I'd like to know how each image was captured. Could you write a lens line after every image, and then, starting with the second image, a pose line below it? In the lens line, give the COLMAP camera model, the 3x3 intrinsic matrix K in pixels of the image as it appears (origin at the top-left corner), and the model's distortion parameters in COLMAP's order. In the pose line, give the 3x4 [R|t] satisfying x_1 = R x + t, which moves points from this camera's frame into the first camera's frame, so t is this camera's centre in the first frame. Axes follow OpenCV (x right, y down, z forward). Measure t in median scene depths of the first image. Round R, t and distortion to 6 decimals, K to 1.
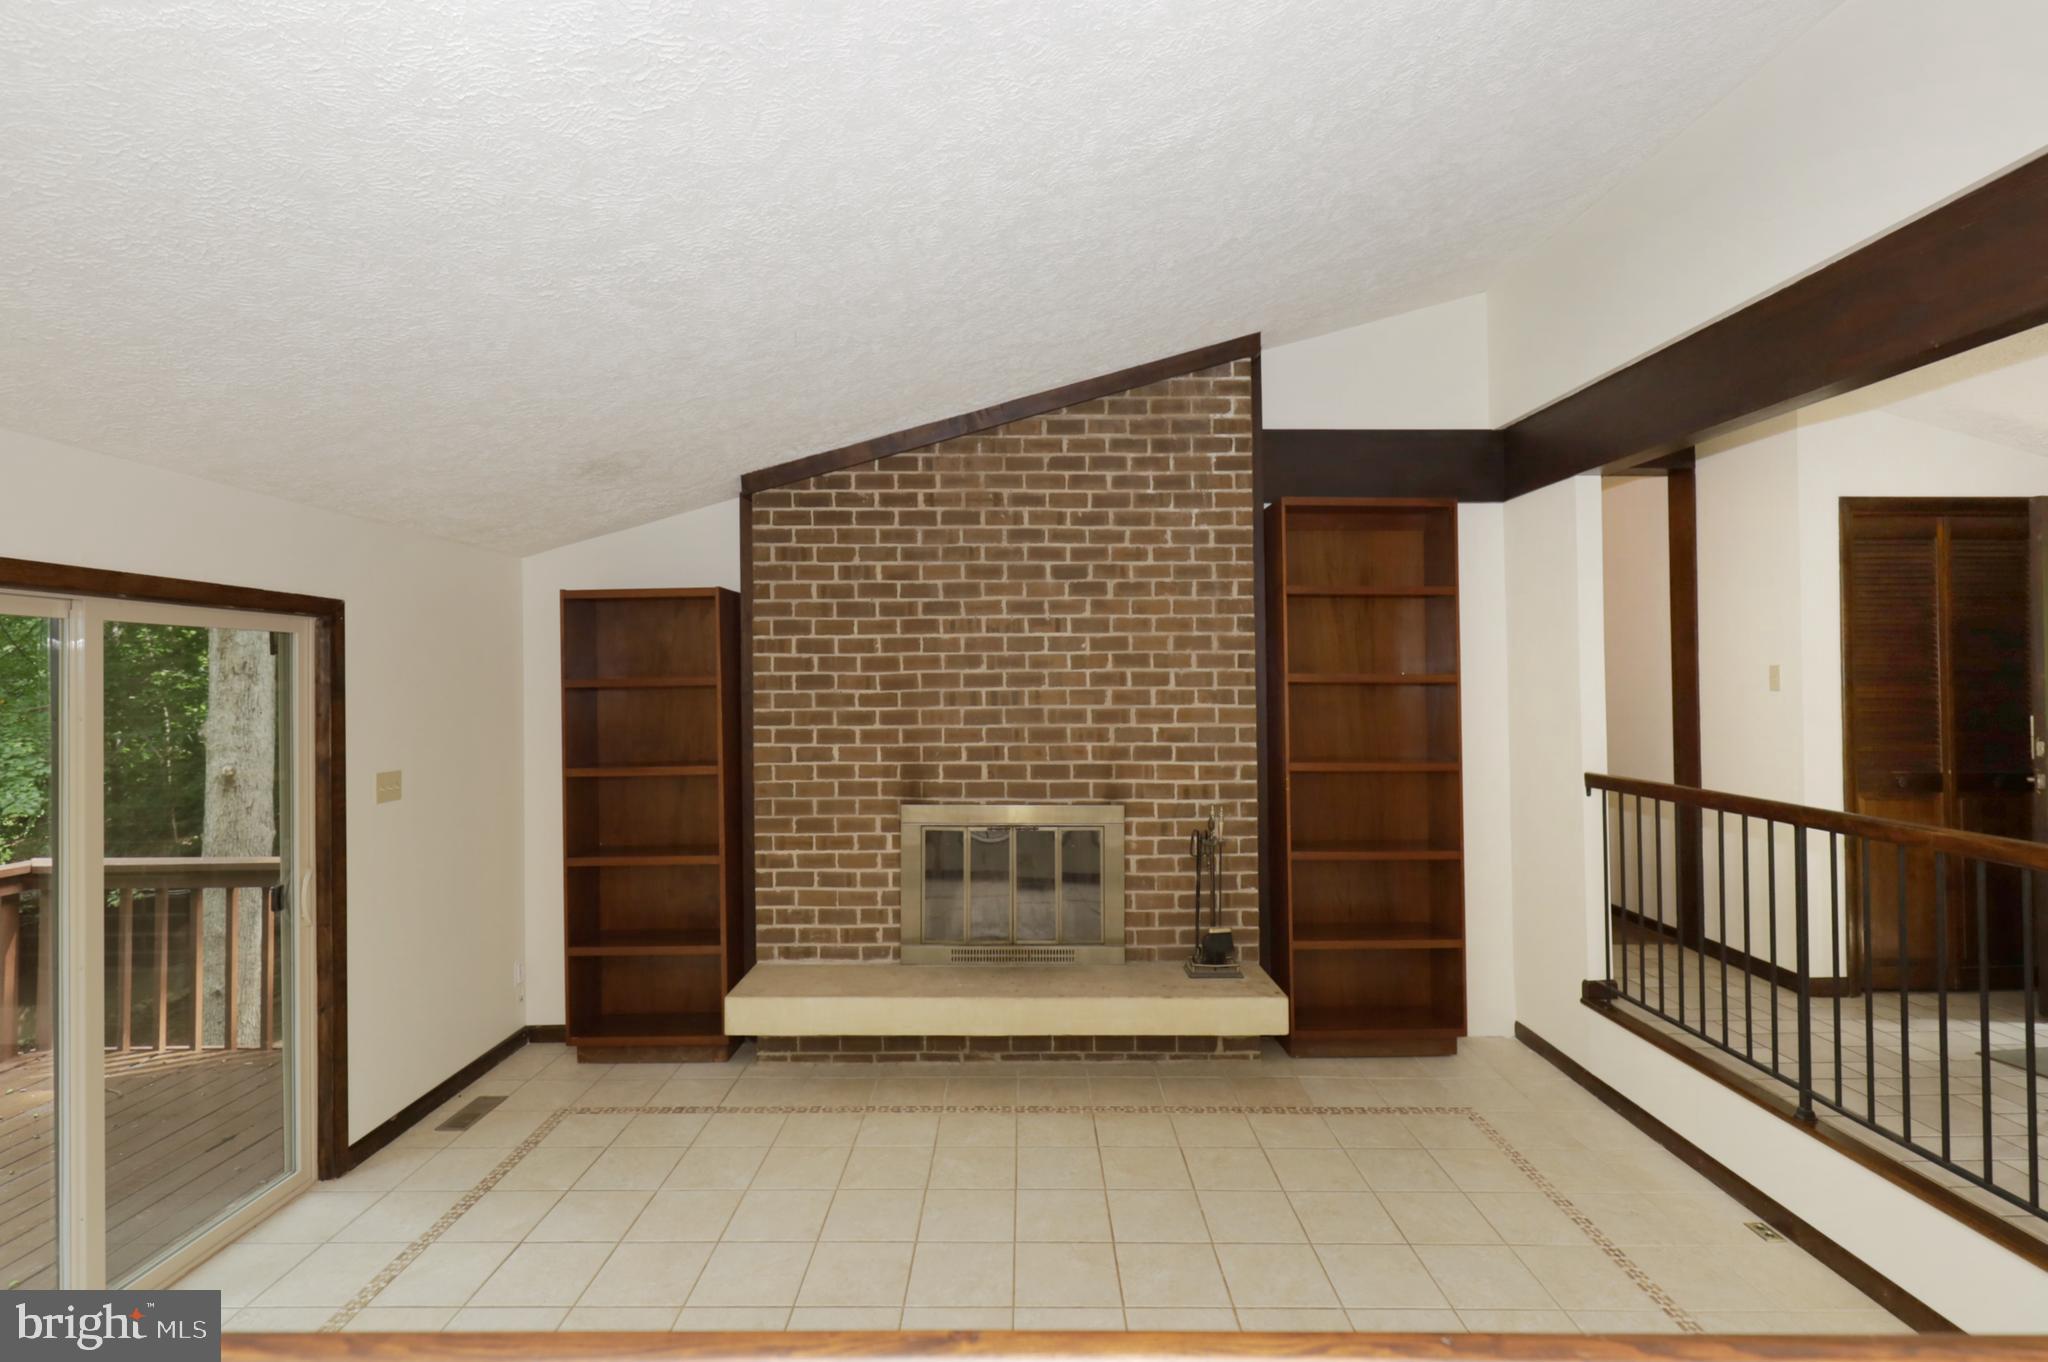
lens RADIAL K [[925.7, 0, 1028.4], [0, 925.7, 692.4], [0, 0, 1]] dist [-0.000022, 0.000073]
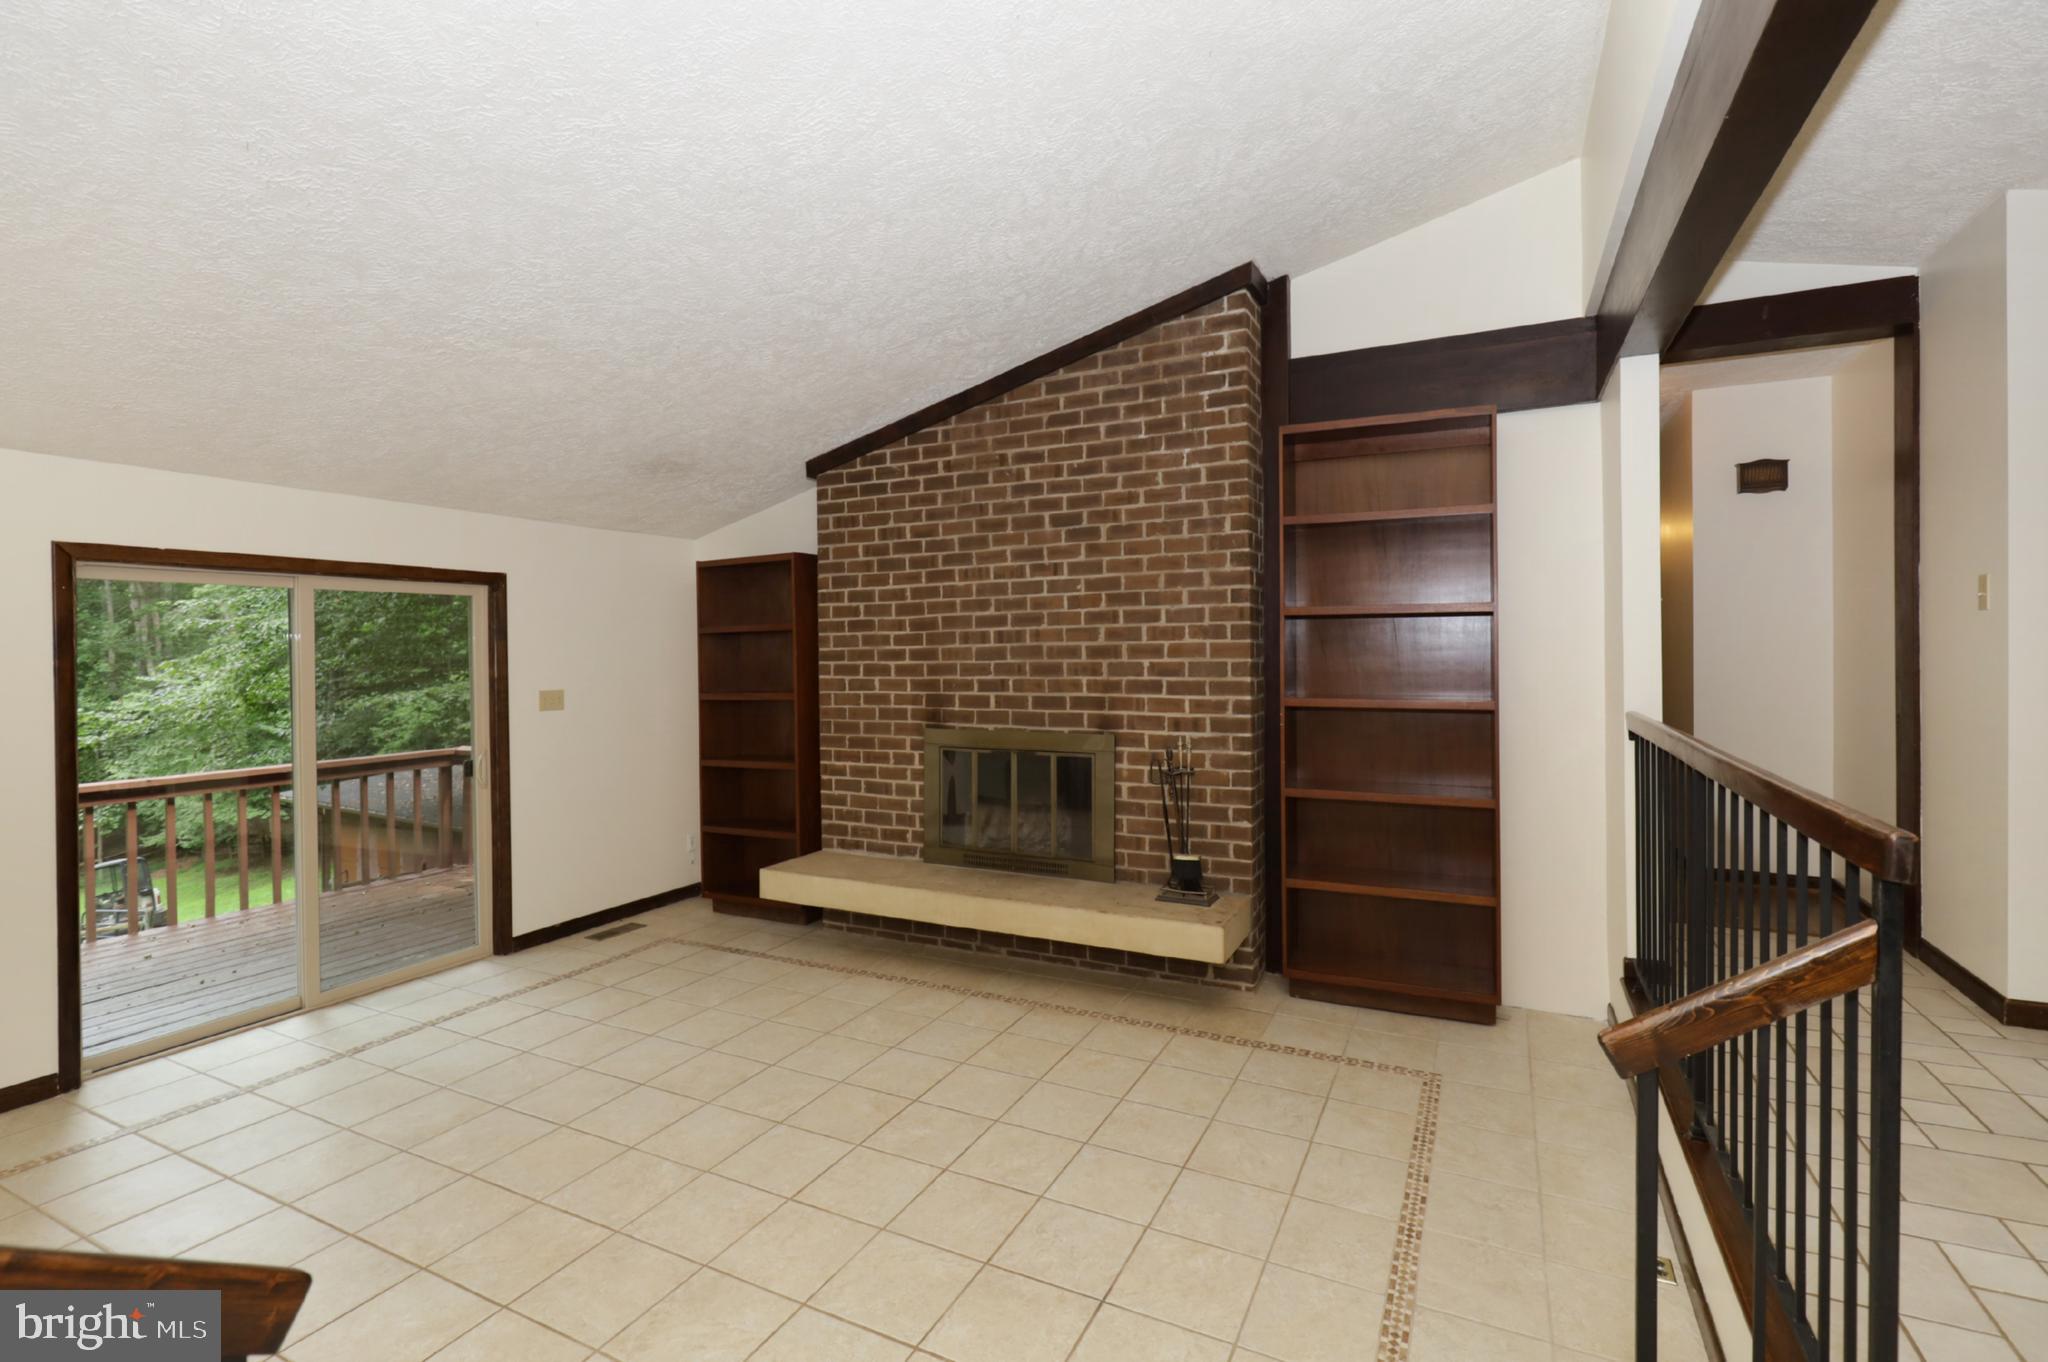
lens RADIAL K [[838.7, 0, 1016.9], [0, 838.7, 670.5], [0, 0, 1]] dist [0.000791, -0.000139]
pose [[0.909149, -0.000826, -0.416470, 0.406491], [0.010538, 0.999723, 0.021021, 0.026089], [0.416338, -0.023501, 0.908906, 0.075820]]
